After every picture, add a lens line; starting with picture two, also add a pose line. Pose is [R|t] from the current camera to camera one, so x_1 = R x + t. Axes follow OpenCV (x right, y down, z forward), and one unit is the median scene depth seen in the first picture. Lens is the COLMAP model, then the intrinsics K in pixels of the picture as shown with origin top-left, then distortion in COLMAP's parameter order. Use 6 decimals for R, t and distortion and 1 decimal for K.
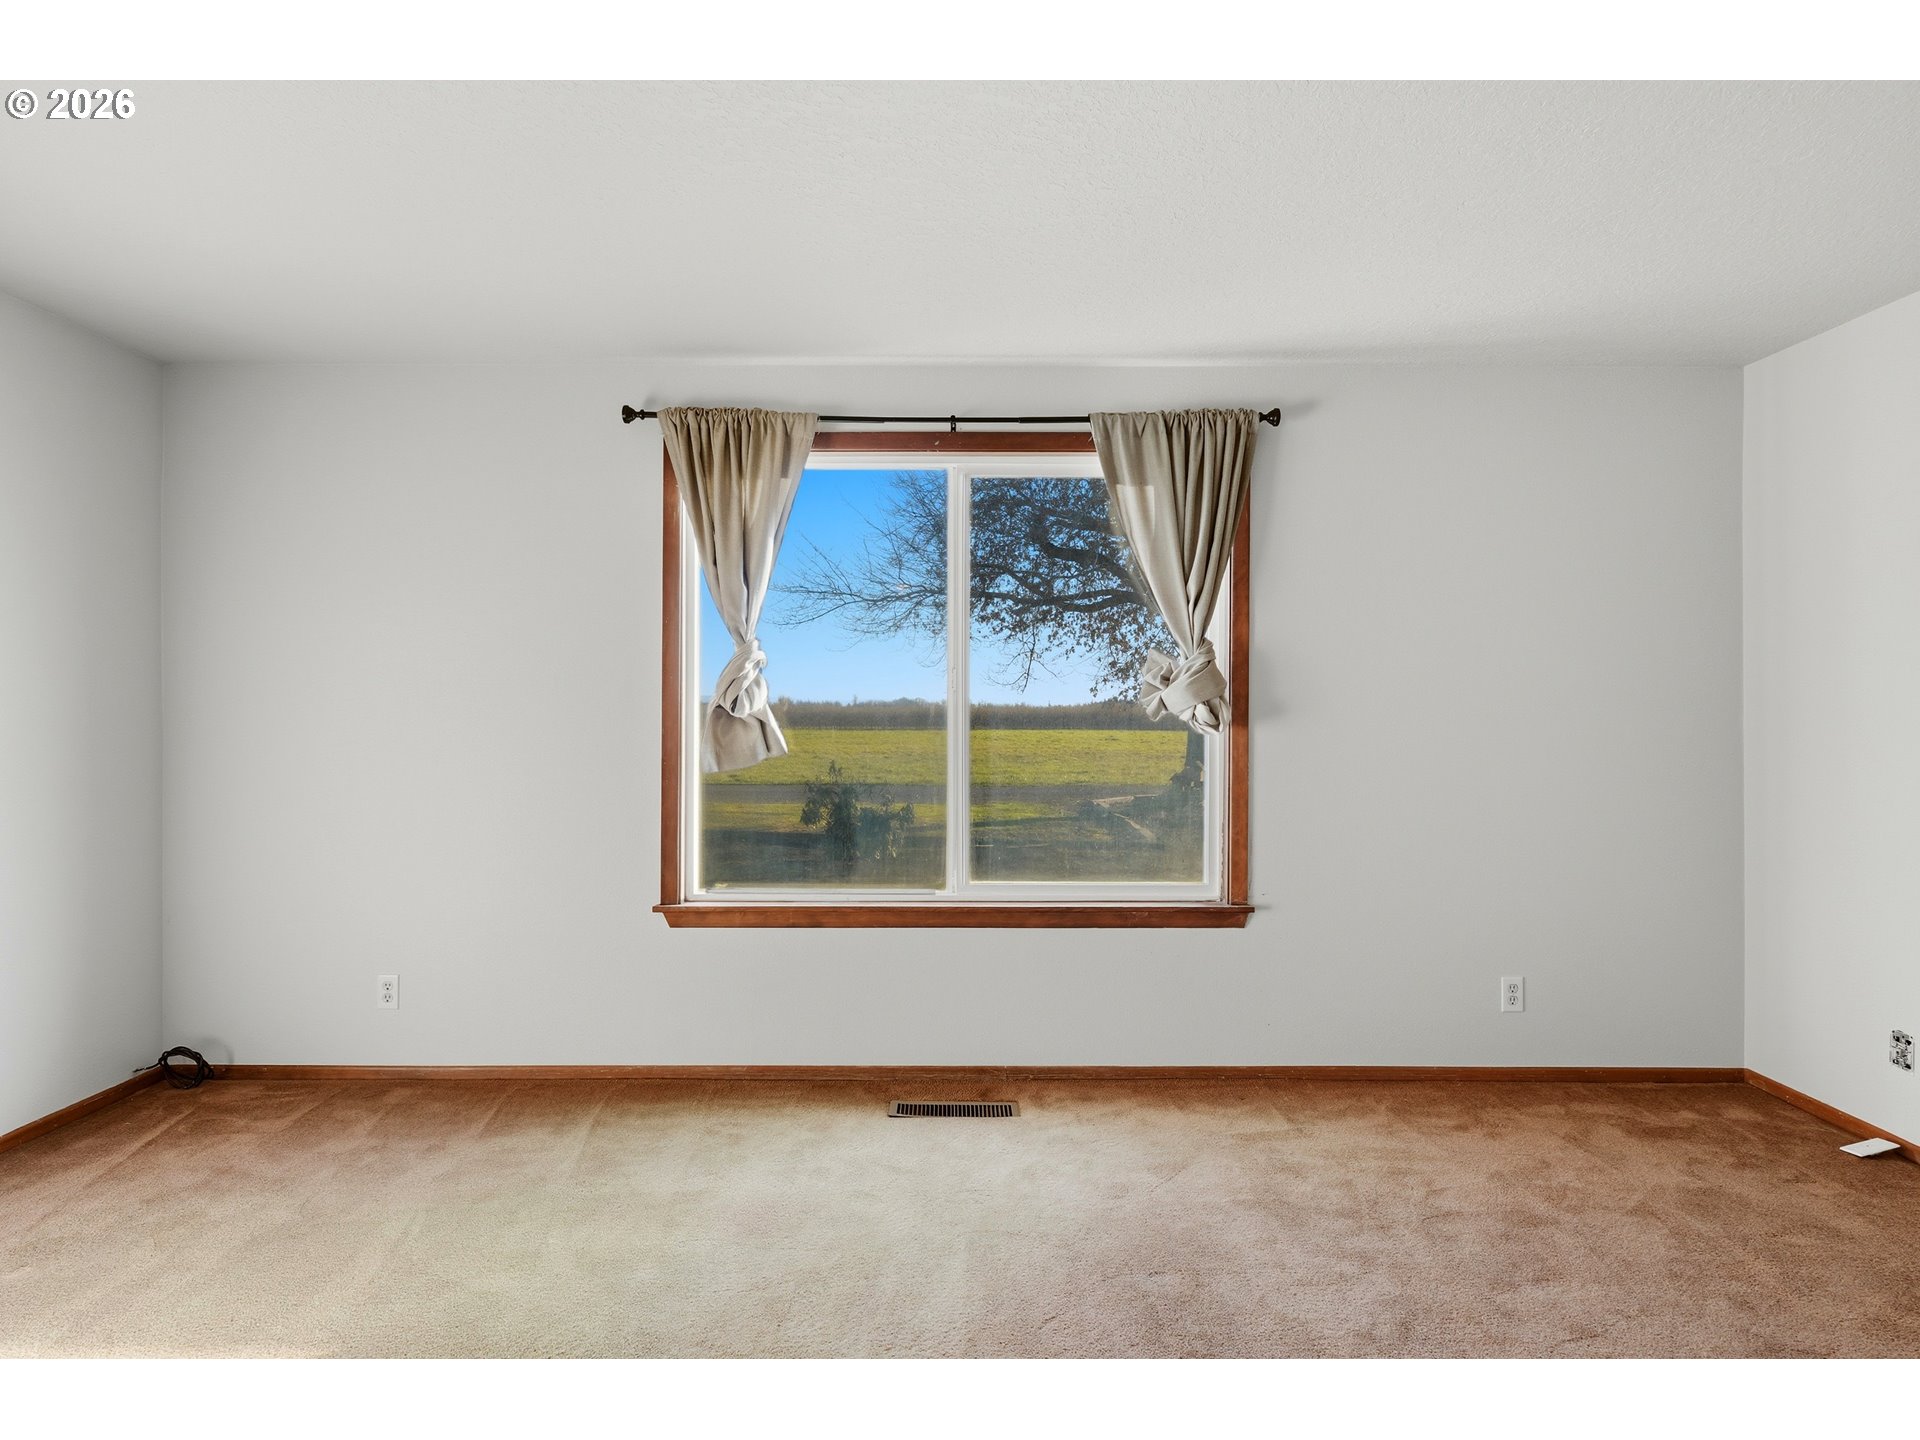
lens RADIAL K [[1226.4, 0, 960.3], [0, 1226.4, 699.0], [0, 0, 1]] dist [-0.001273, 0.001517]
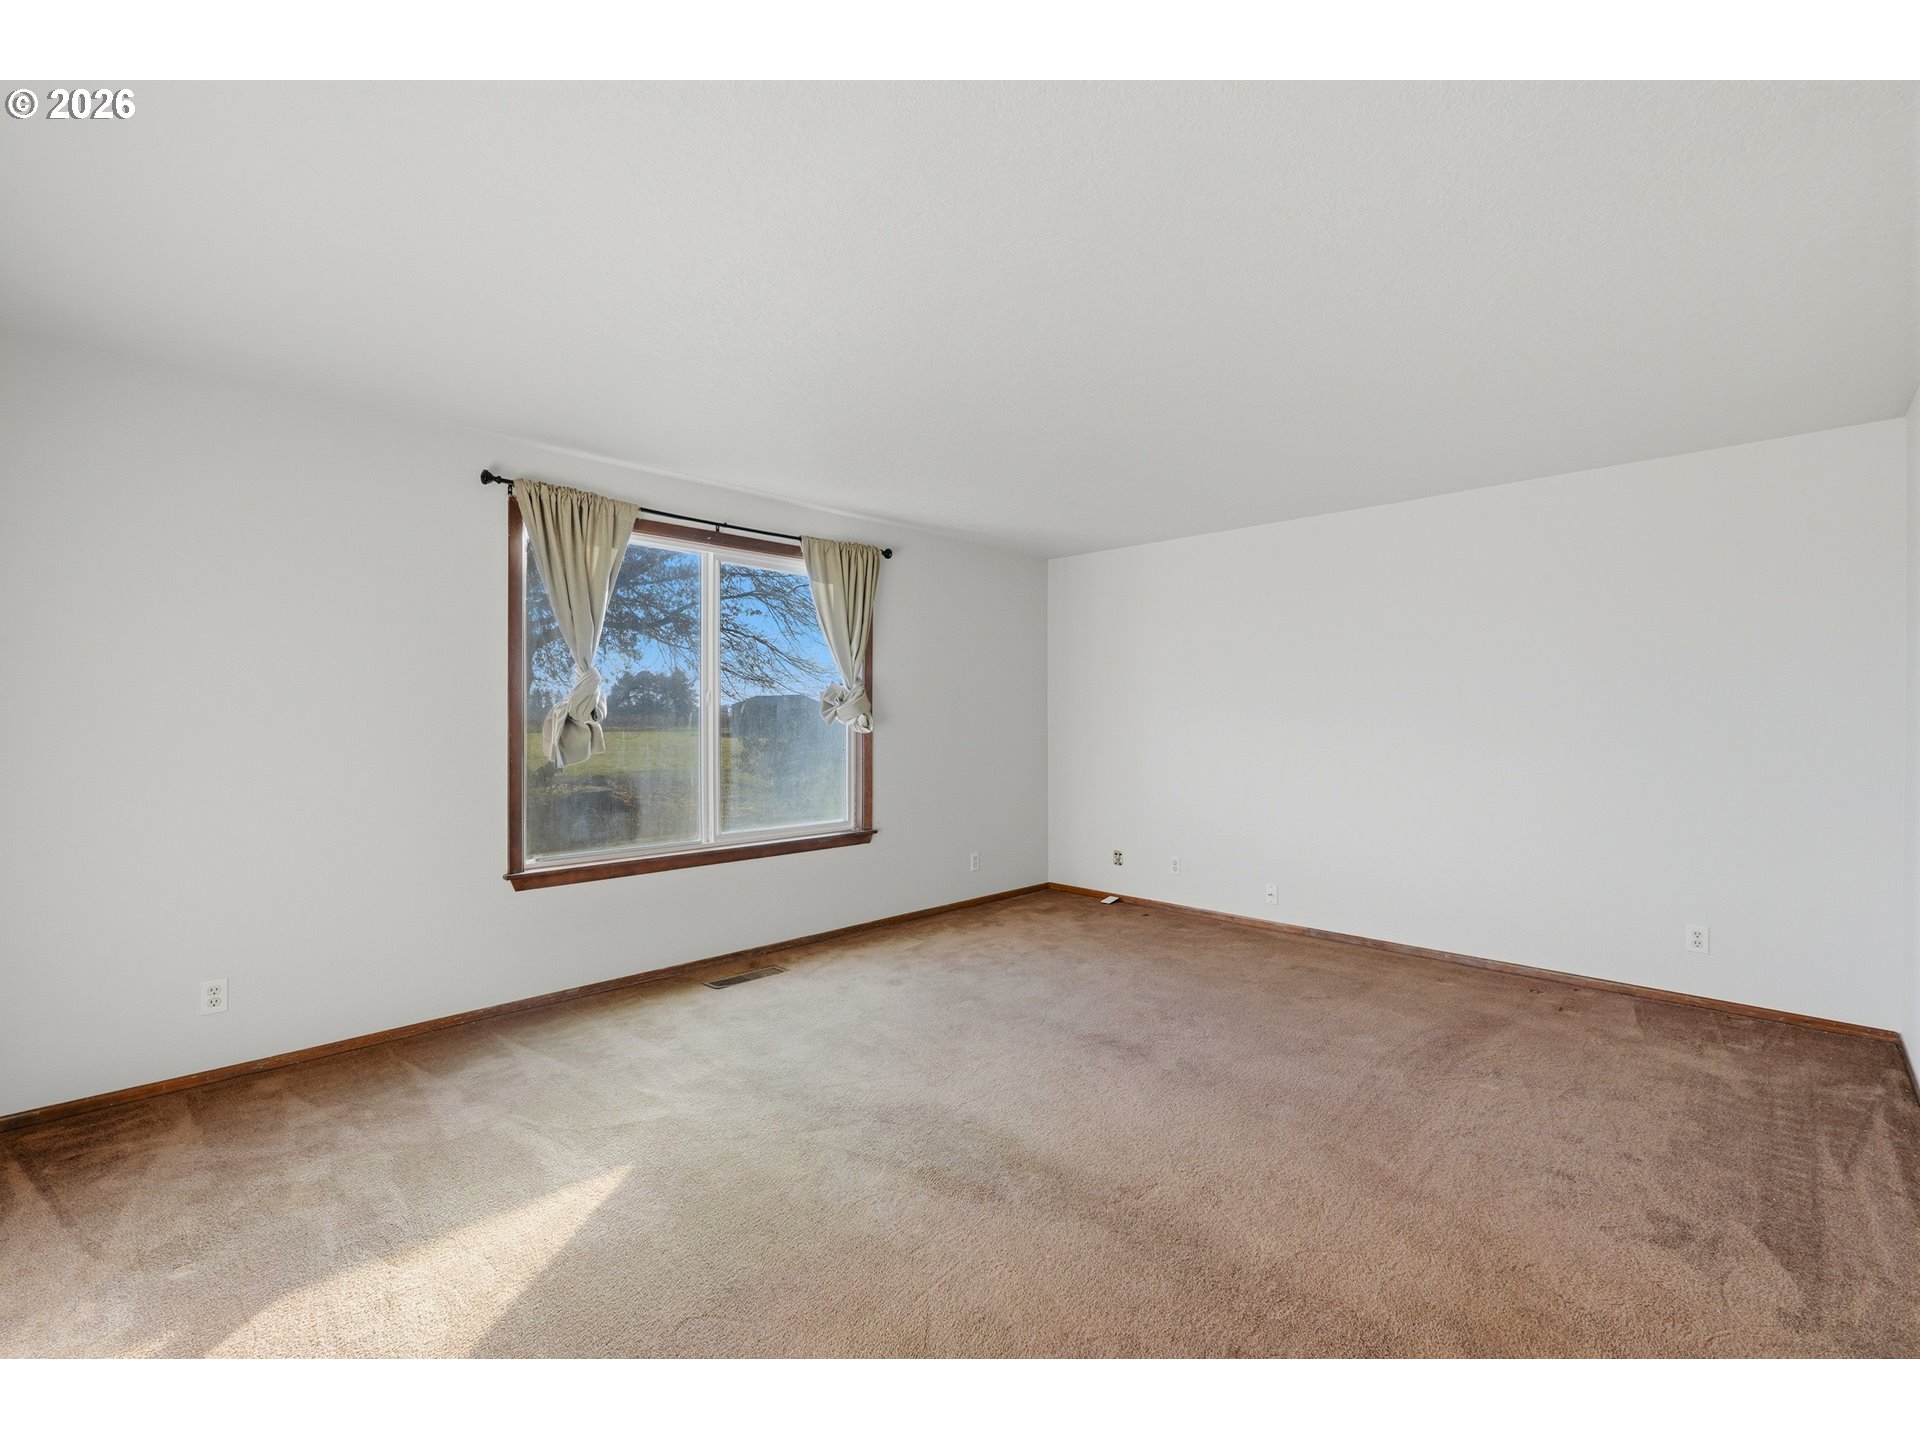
lens RADIAL K [[1226.4, 0, 960.3], [0, 1226.4, 699.0], [0, 0, 1]] dist [-0.001273, 0.001517]
pose [[0.568706, 0.012034, 0.822452, -1.113431], [-0.008001, 0.999927, -0.009098, -0.003214], [-0.822502, -0.001406, 0.568761, -0.097651]]
